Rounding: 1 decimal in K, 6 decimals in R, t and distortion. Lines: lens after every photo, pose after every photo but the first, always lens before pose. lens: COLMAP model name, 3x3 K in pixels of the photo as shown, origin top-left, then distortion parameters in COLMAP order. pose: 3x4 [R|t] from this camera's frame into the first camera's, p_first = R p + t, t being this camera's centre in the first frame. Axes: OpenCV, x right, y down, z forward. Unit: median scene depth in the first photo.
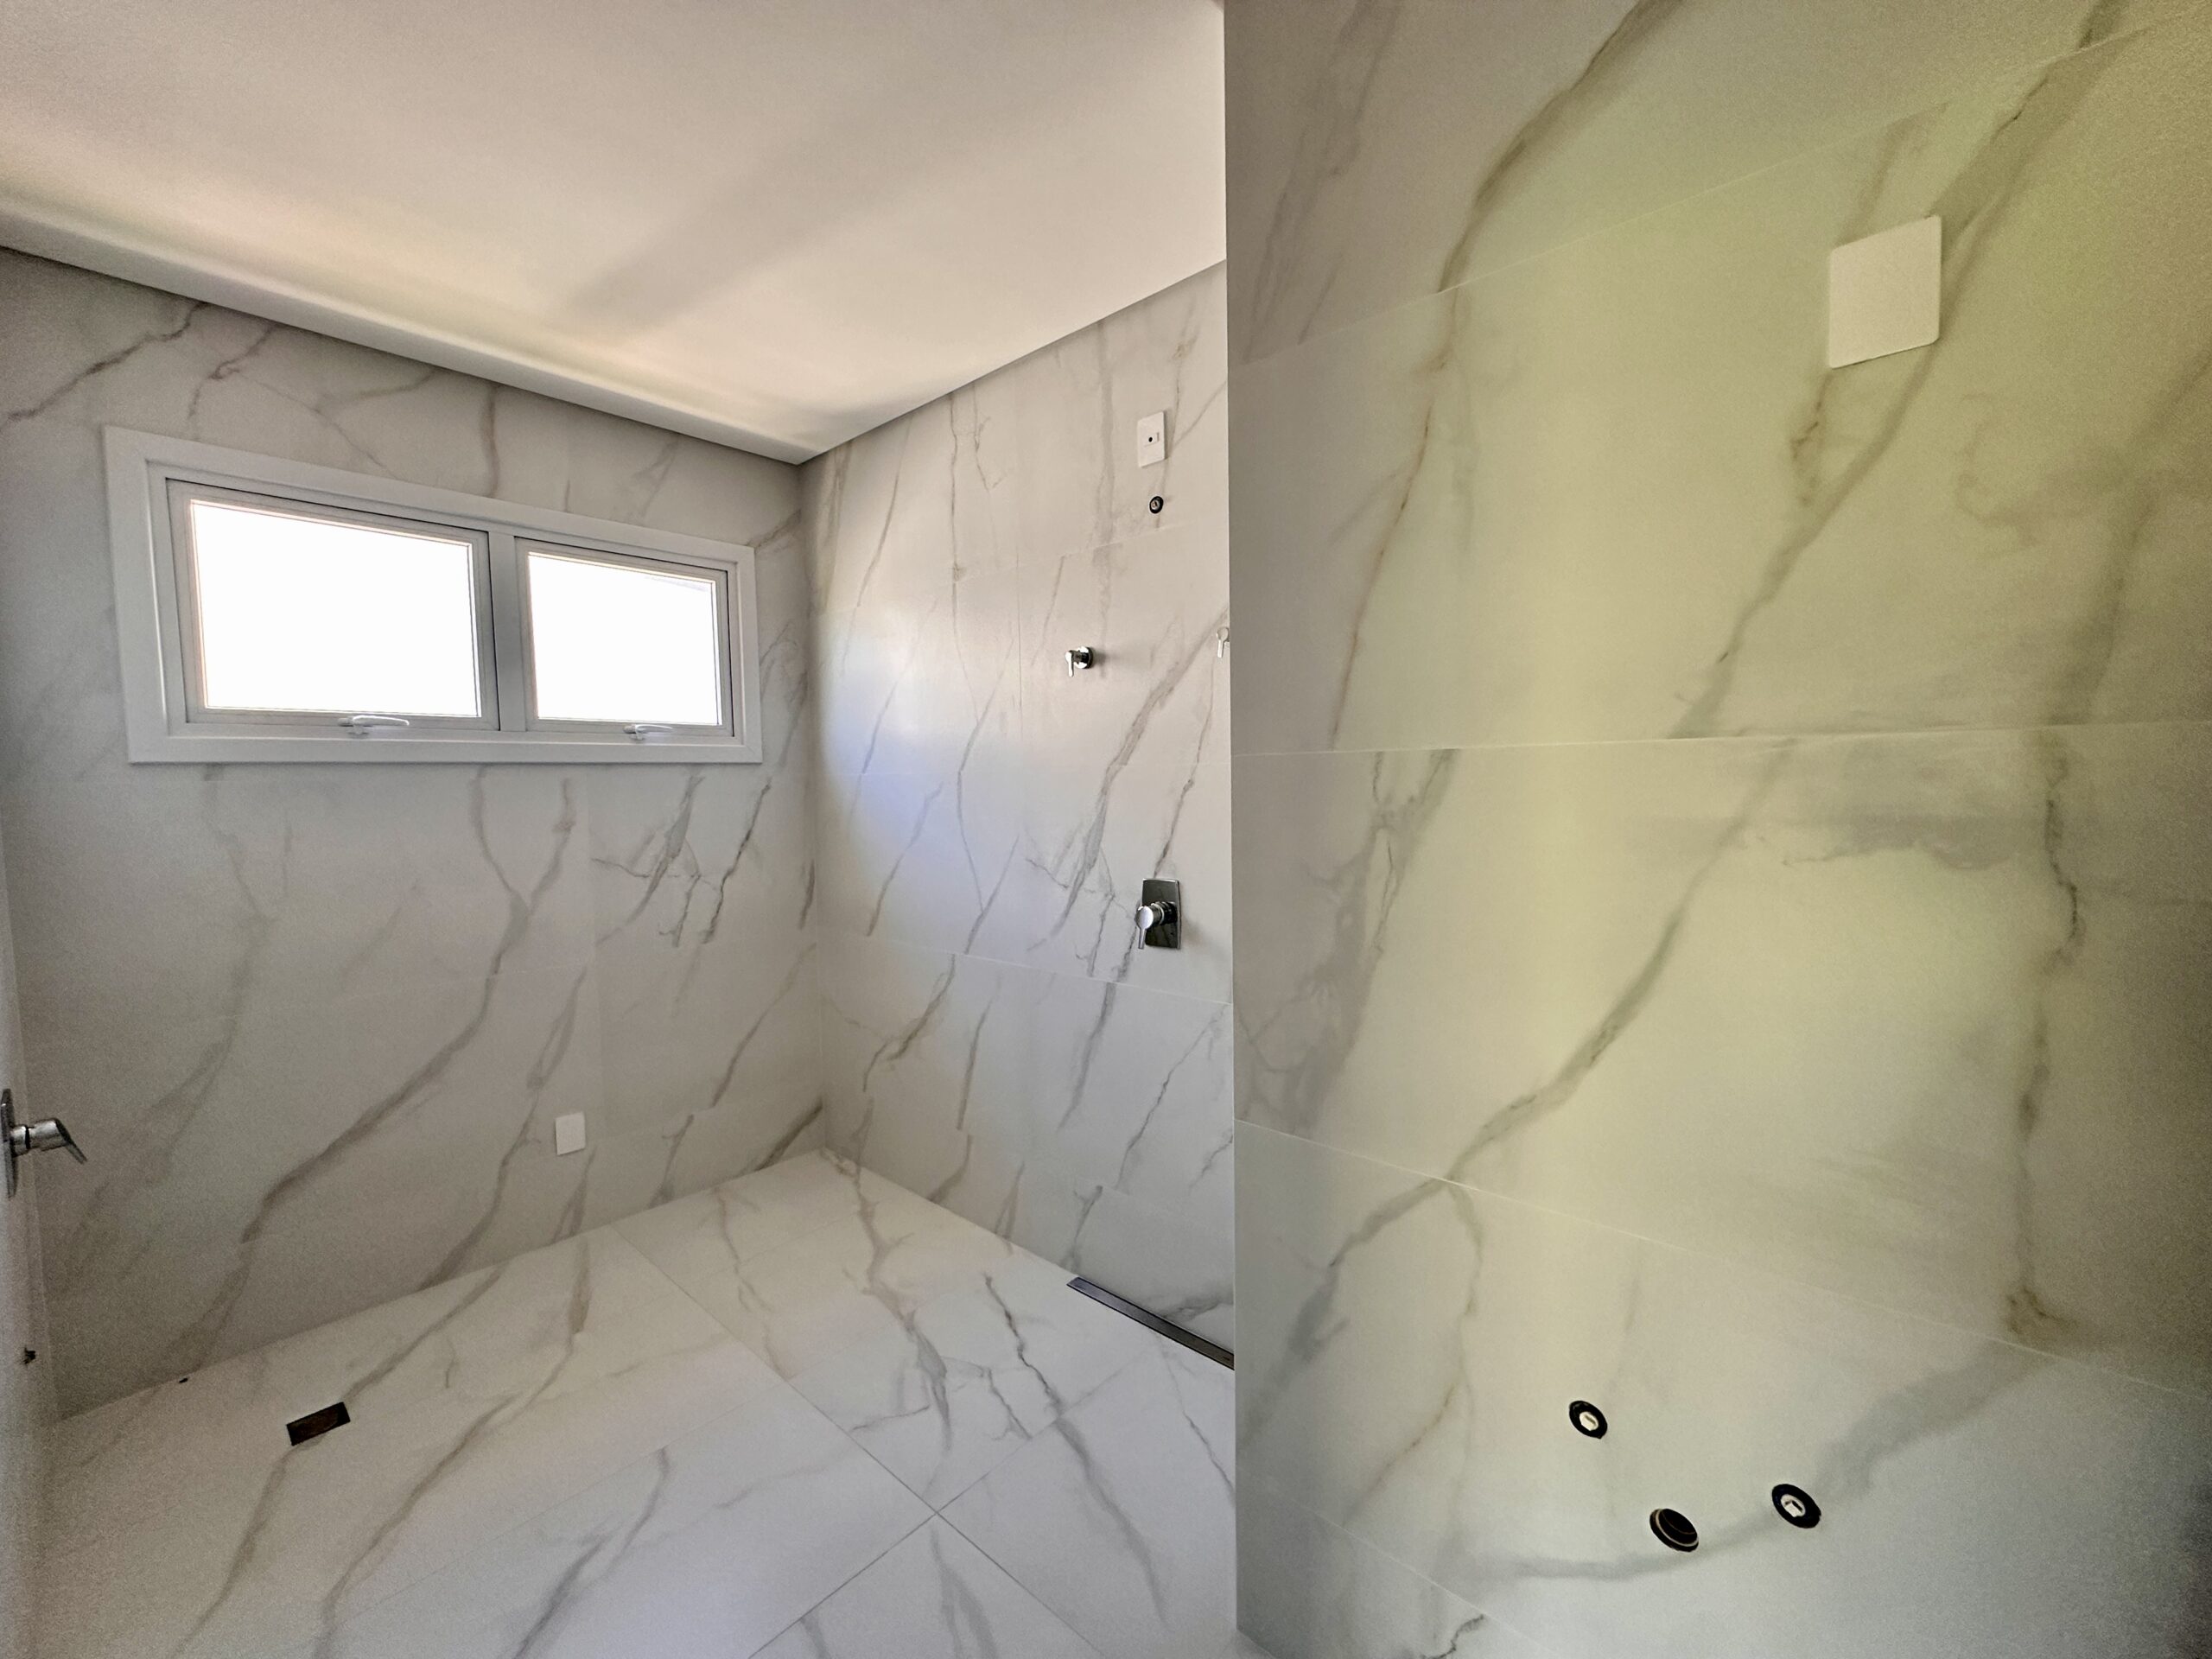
lens RADIAL K [[880.3, 0, 1109.1], [0, 880.3, 833.4], [0, 0, 1]] dist [-0.001020, 0.000150]
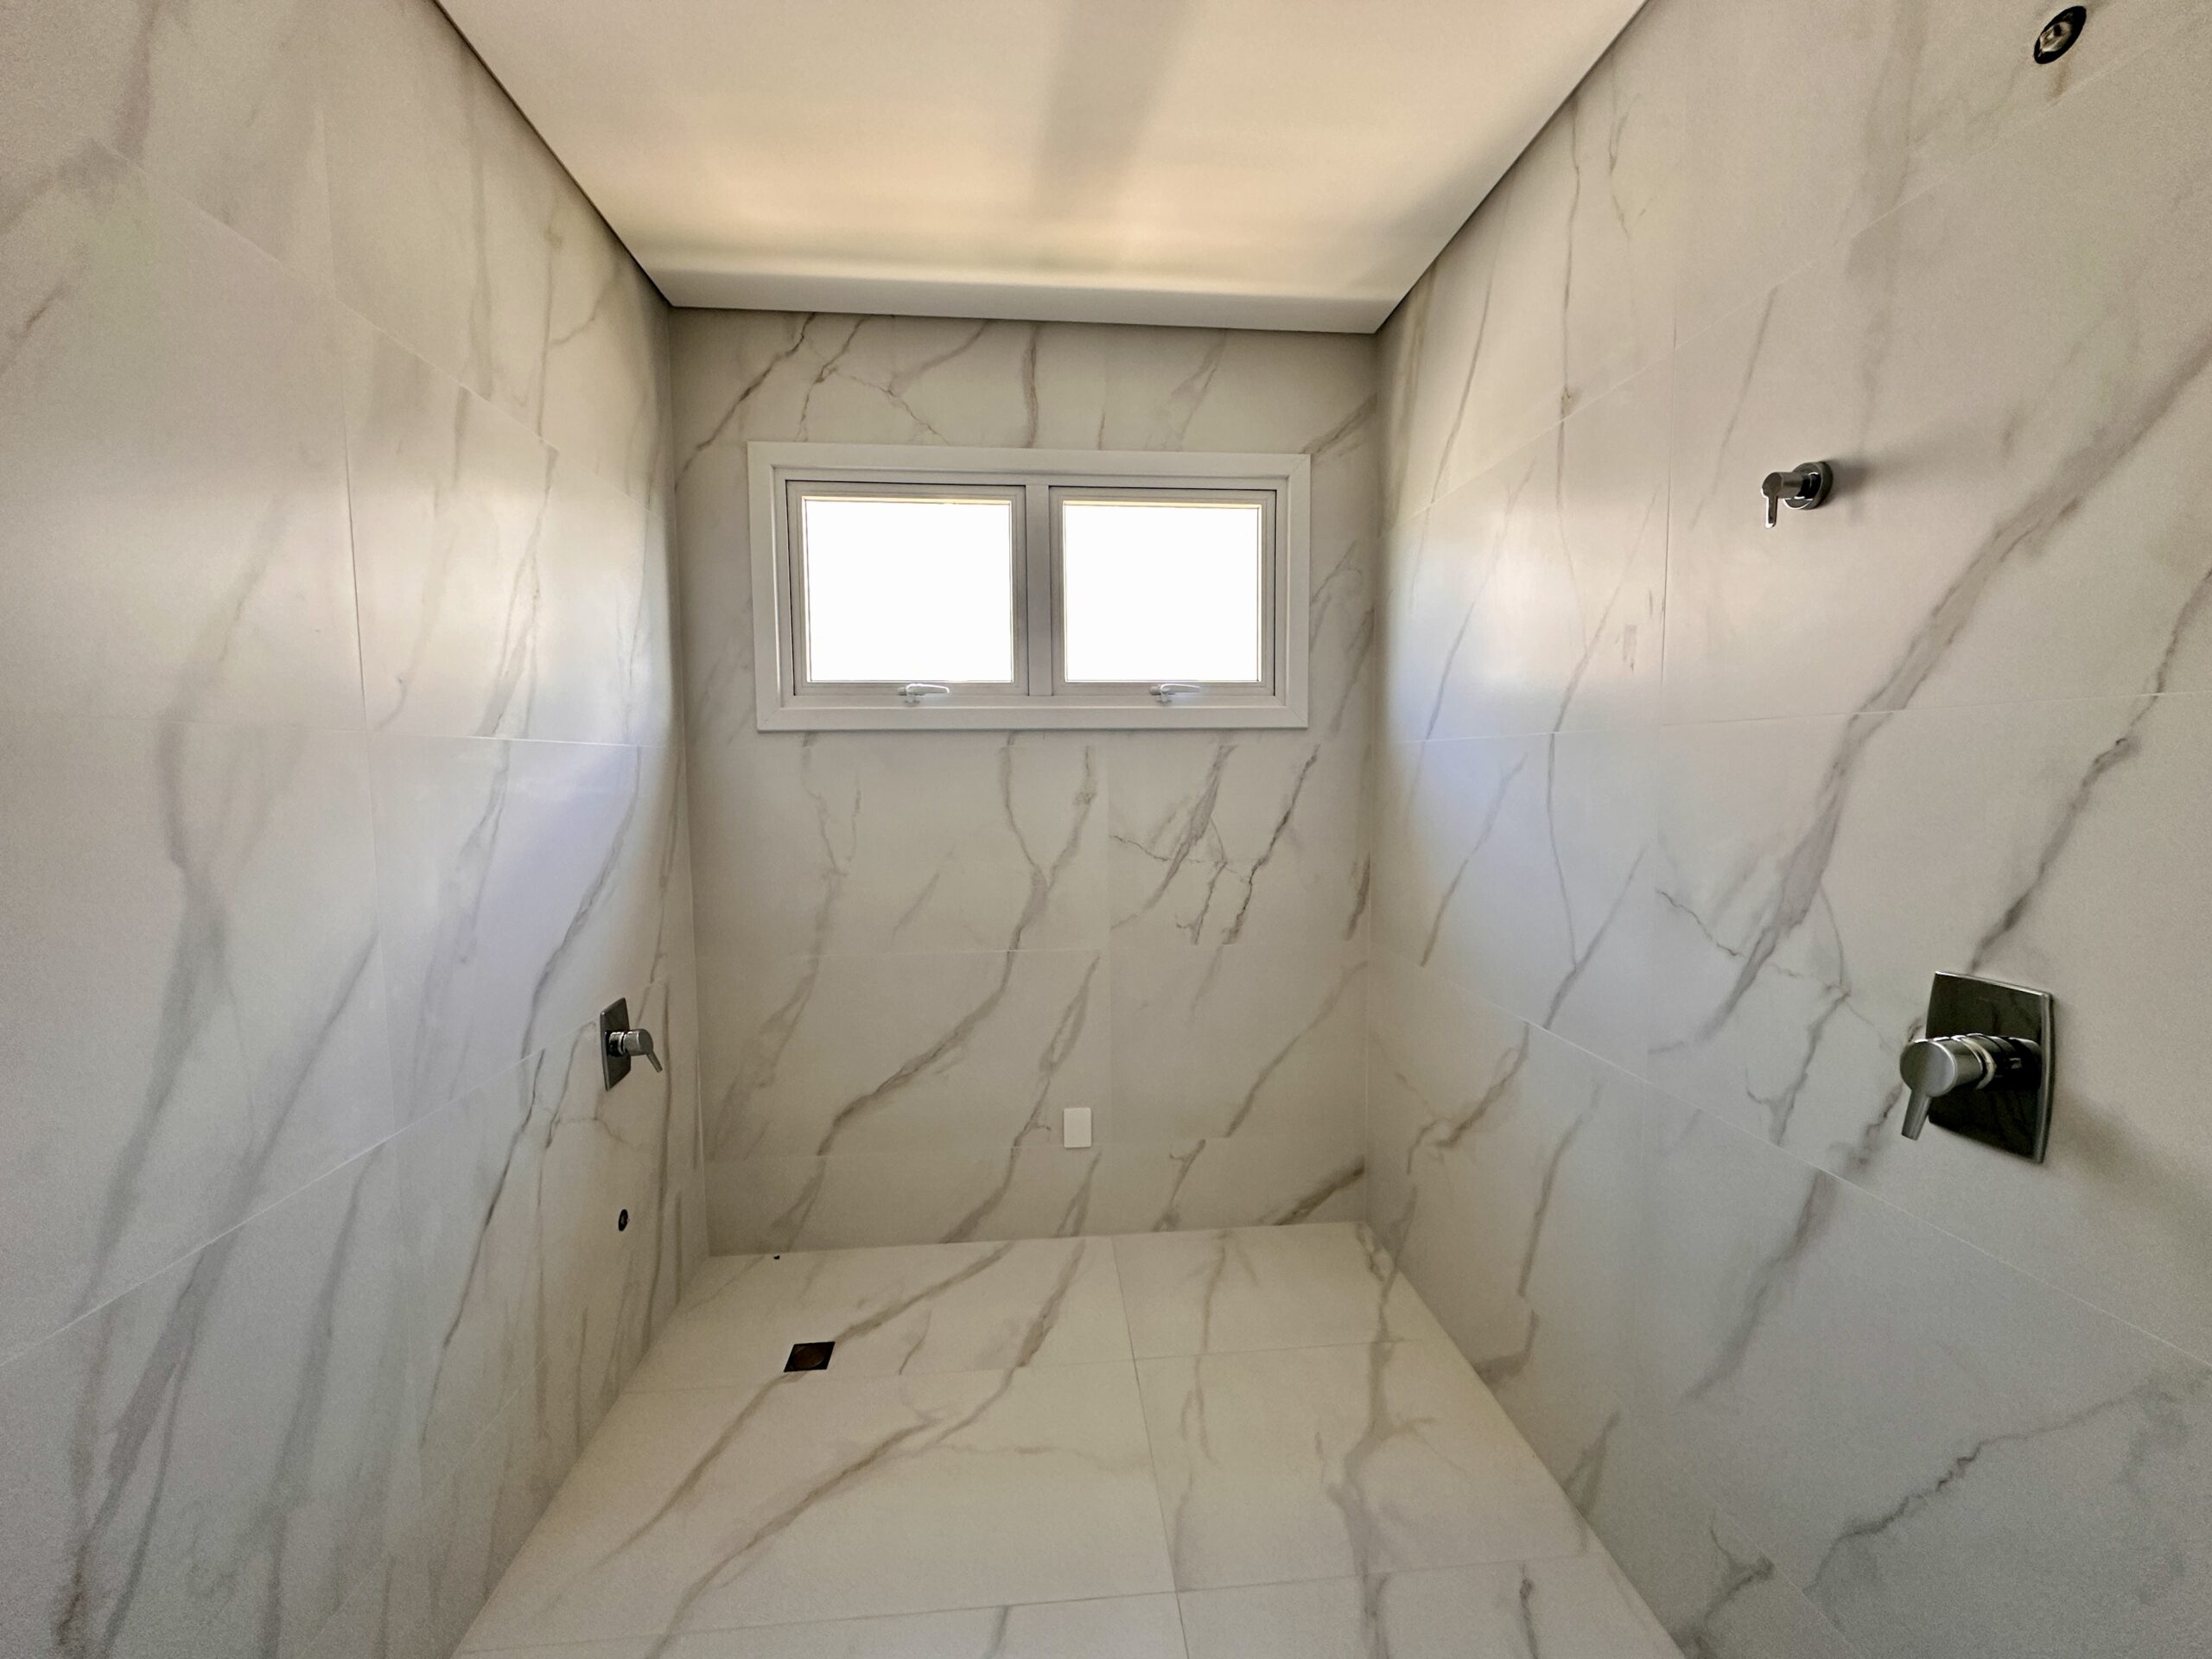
lens RADIAL K [[880.3, 0, 1106.7], [0, 880.3, 830.4], [0, 0, 1]] dist [-0.001020, 0.000150]
pose [[0.725777, 0.063160, -0.685024, 0.032887], [-0.048442, 0.997997, 0.040693, -0.014407], [0.686222, 0.003650, 0.727383, 0.385523]]
